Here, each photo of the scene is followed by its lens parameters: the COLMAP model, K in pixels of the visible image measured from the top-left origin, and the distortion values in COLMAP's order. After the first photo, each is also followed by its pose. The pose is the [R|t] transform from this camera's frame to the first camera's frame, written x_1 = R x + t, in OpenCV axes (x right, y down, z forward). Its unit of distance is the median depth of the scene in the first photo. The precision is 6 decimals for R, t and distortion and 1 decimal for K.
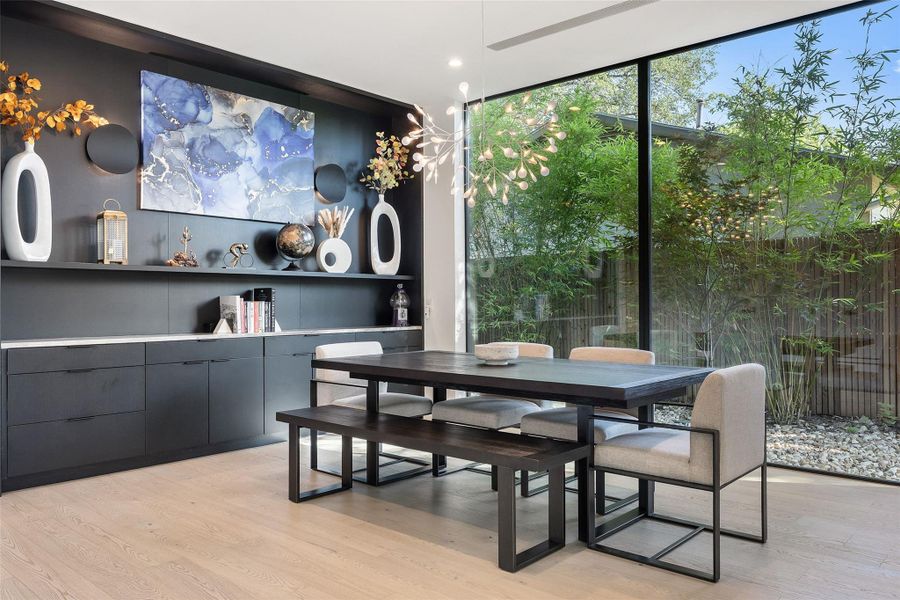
lens RADIAL K [[681.3, 0, 450.0], [0, 681.3, 300.0], [0, 0, 1]] dist [-0.002612, 0.001079]
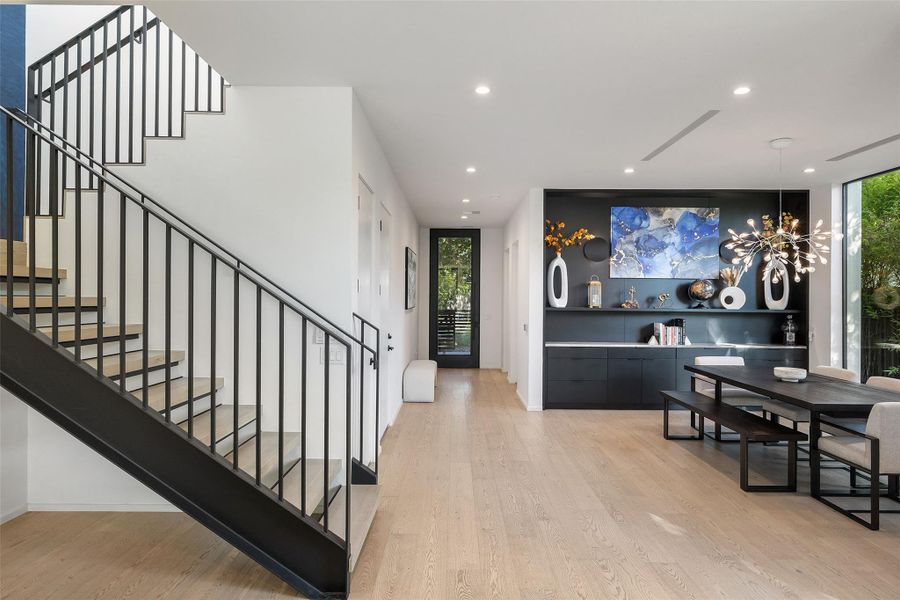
lens RADIAL K [[519.2, 0, 450.0], [0, 519.2, 300.0], [0, 0, 1]] dist [-0.003618, -0.001096]
pose [[0.663451, 0.015318, -0.748063, 0.332191], [-0.009879, 0.999883, 0.011712, -0.077364], [0.748155, -0.000380, 0.663524, -0.309800]]
